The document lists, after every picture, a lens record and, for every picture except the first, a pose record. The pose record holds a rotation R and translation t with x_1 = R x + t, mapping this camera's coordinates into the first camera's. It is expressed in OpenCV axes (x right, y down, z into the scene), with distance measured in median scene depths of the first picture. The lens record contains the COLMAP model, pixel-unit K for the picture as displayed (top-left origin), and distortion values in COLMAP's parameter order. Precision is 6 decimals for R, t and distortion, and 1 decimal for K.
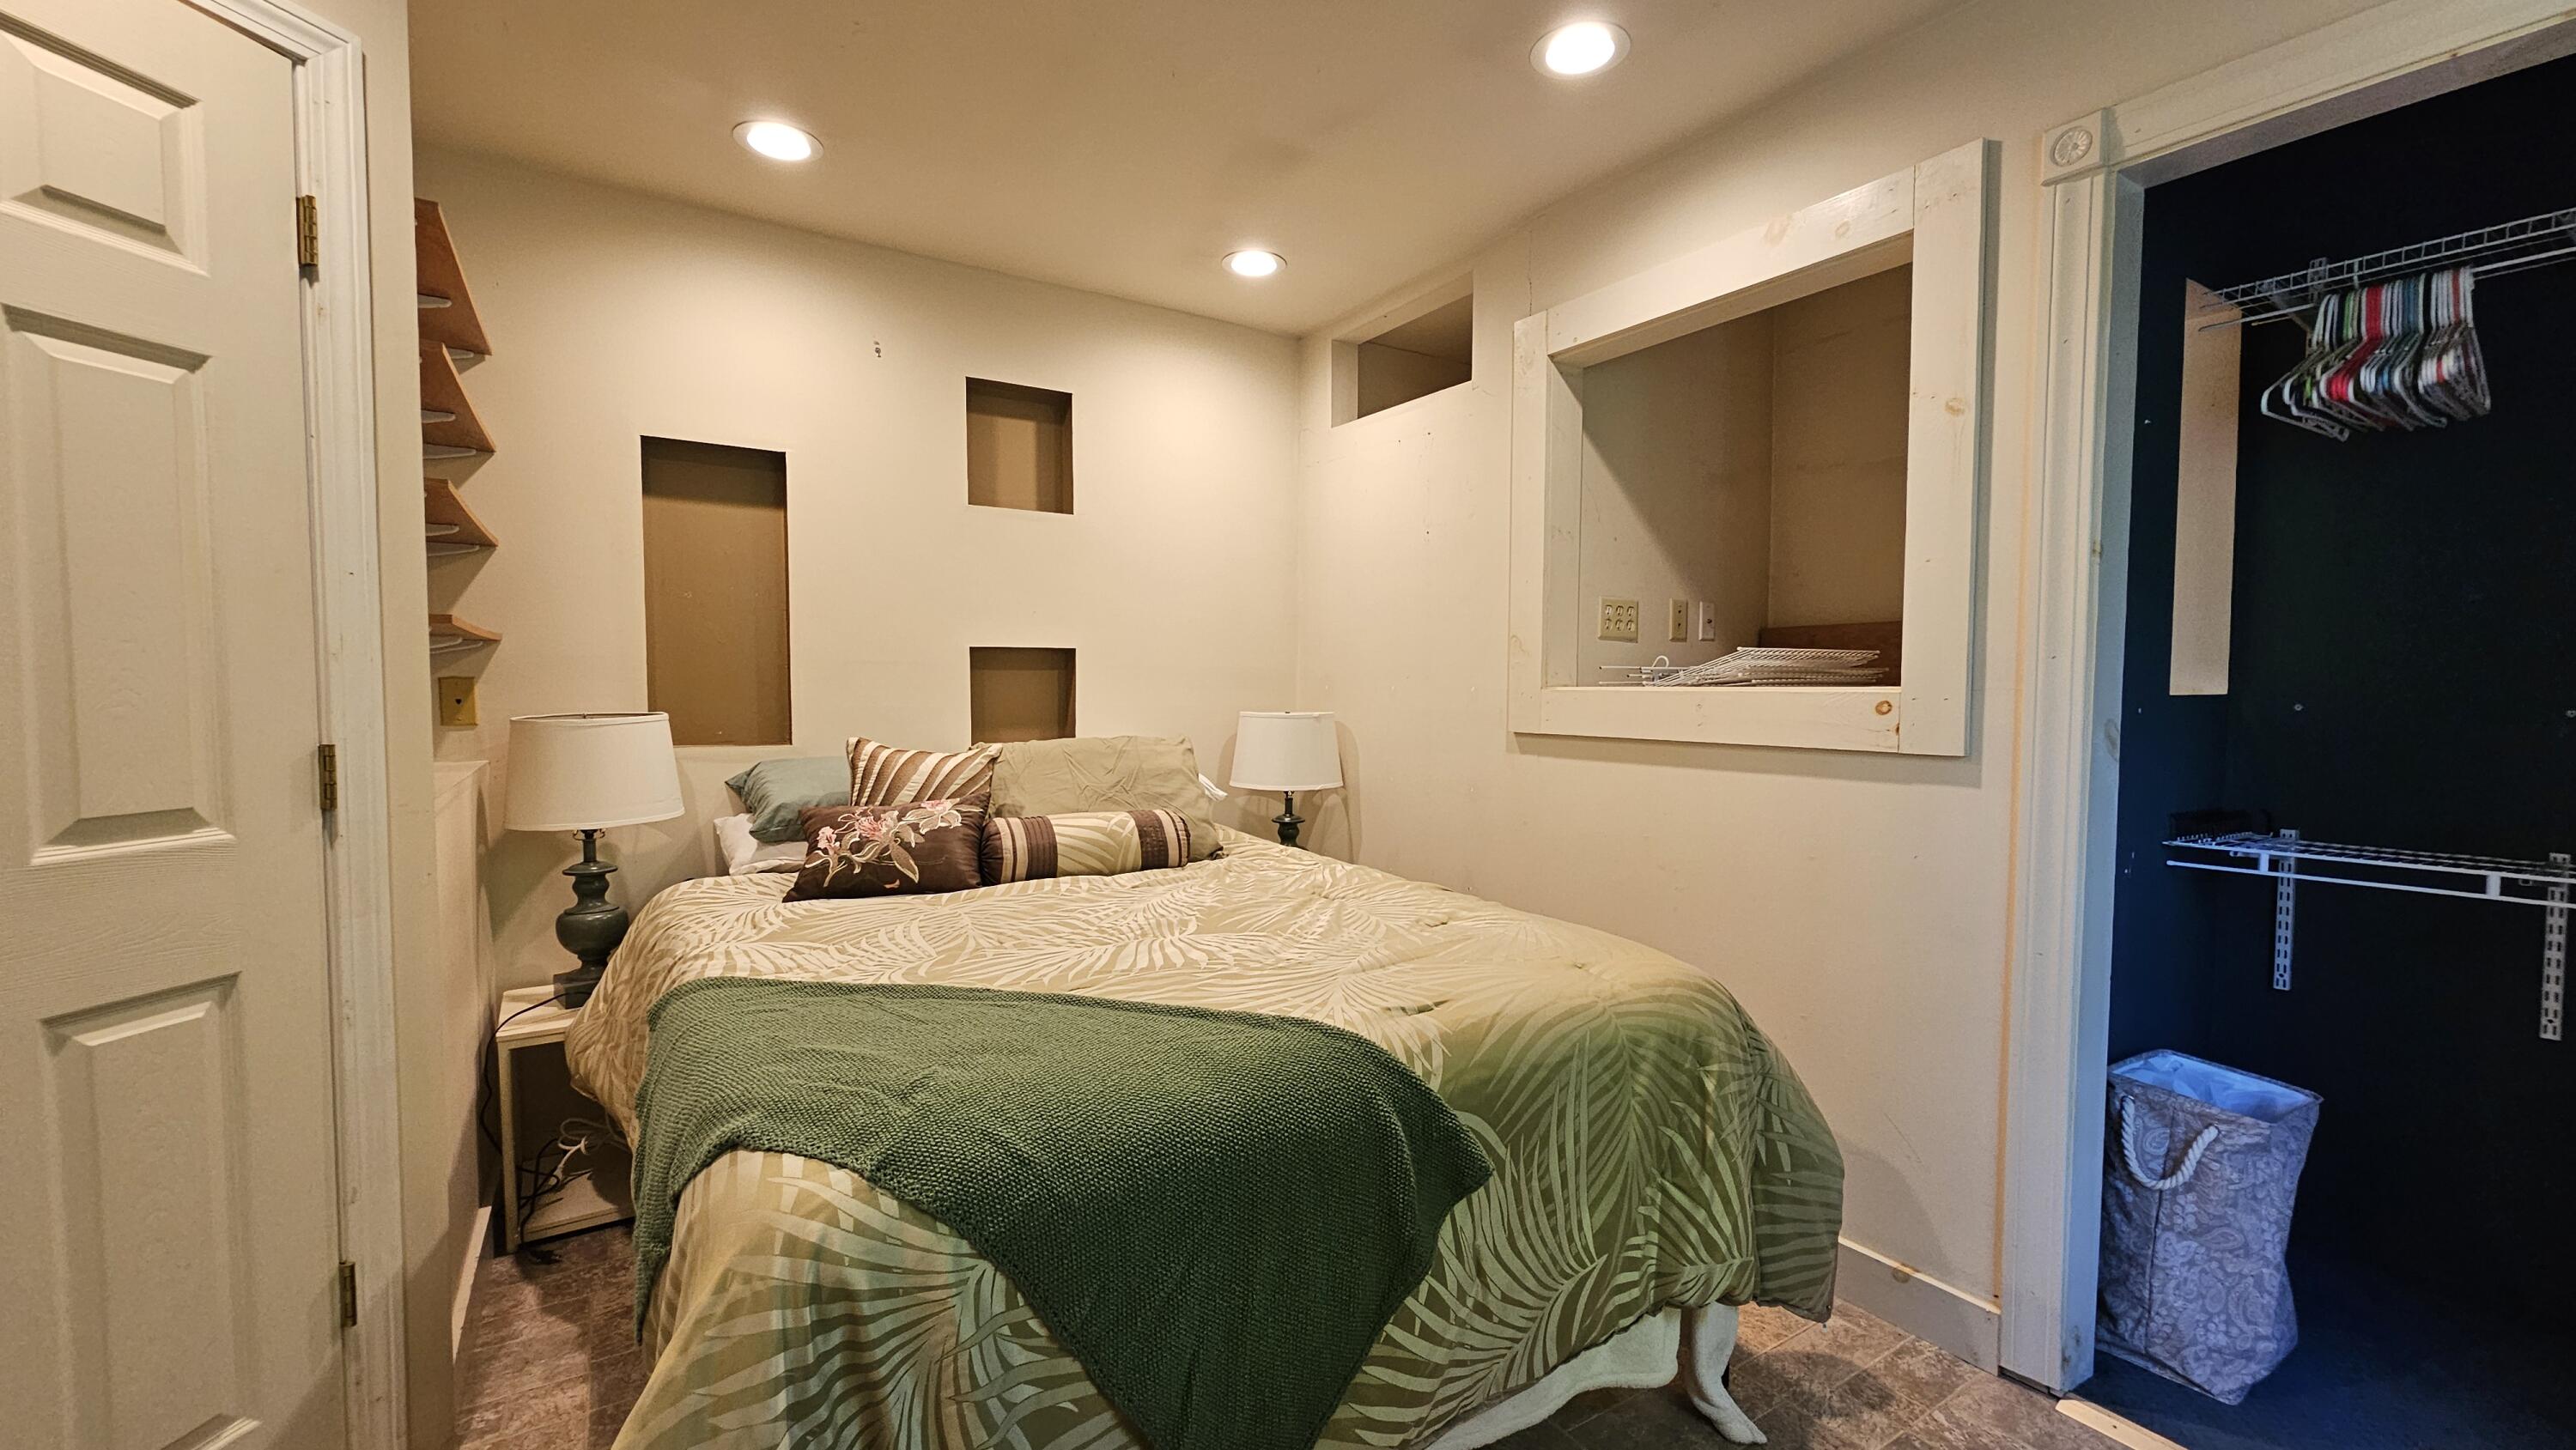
lens RADIAL K [[1048.5, 0, 1285.7], [0, 1048.5, 732.0], [0, 0, 1]] dist [-0.008716, 0.004332]
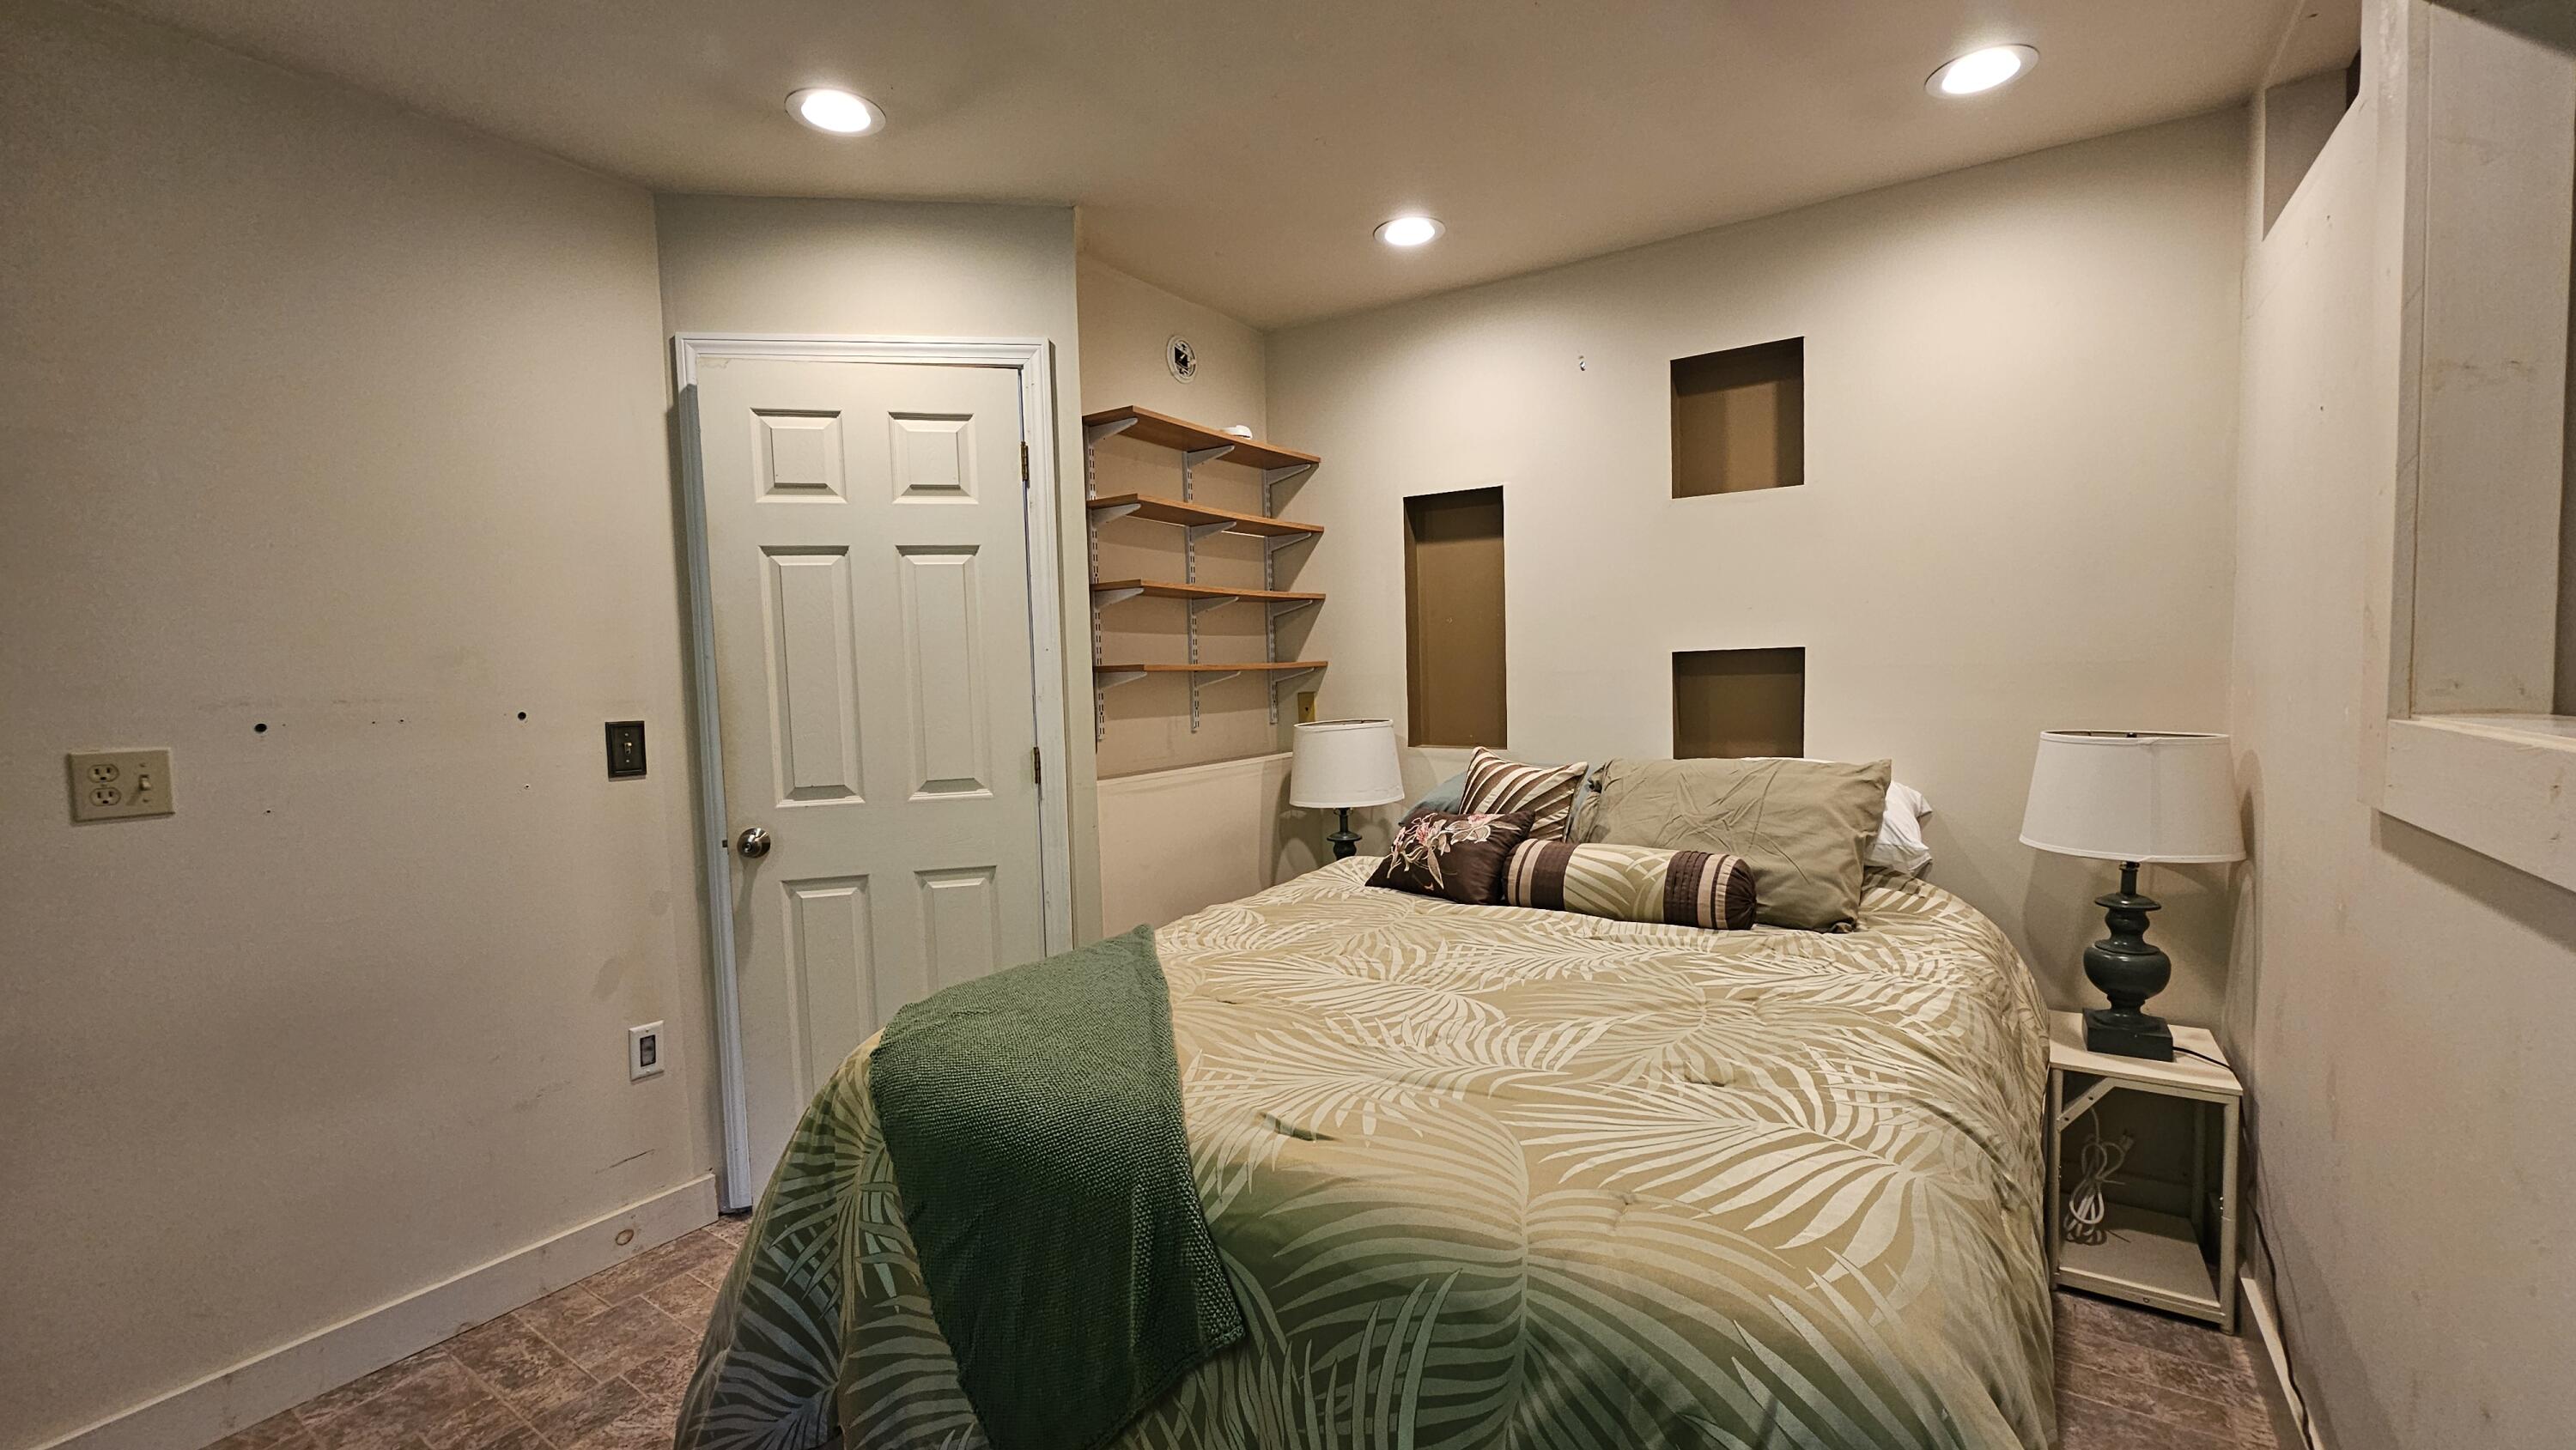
lens RADIAL K [[1048.5, 0, 1289.9], [0, 1048.5, 735.3], [0, 0, 1]] dist [-0.008716, 0.004332]
pose [[0.400038, 0.040404, -0.915607, 0.560060], [-0.014665, 0.999182, 0.037685, -0.051180], [0.916381, -0.001648, 0.400304, 0.427671]]
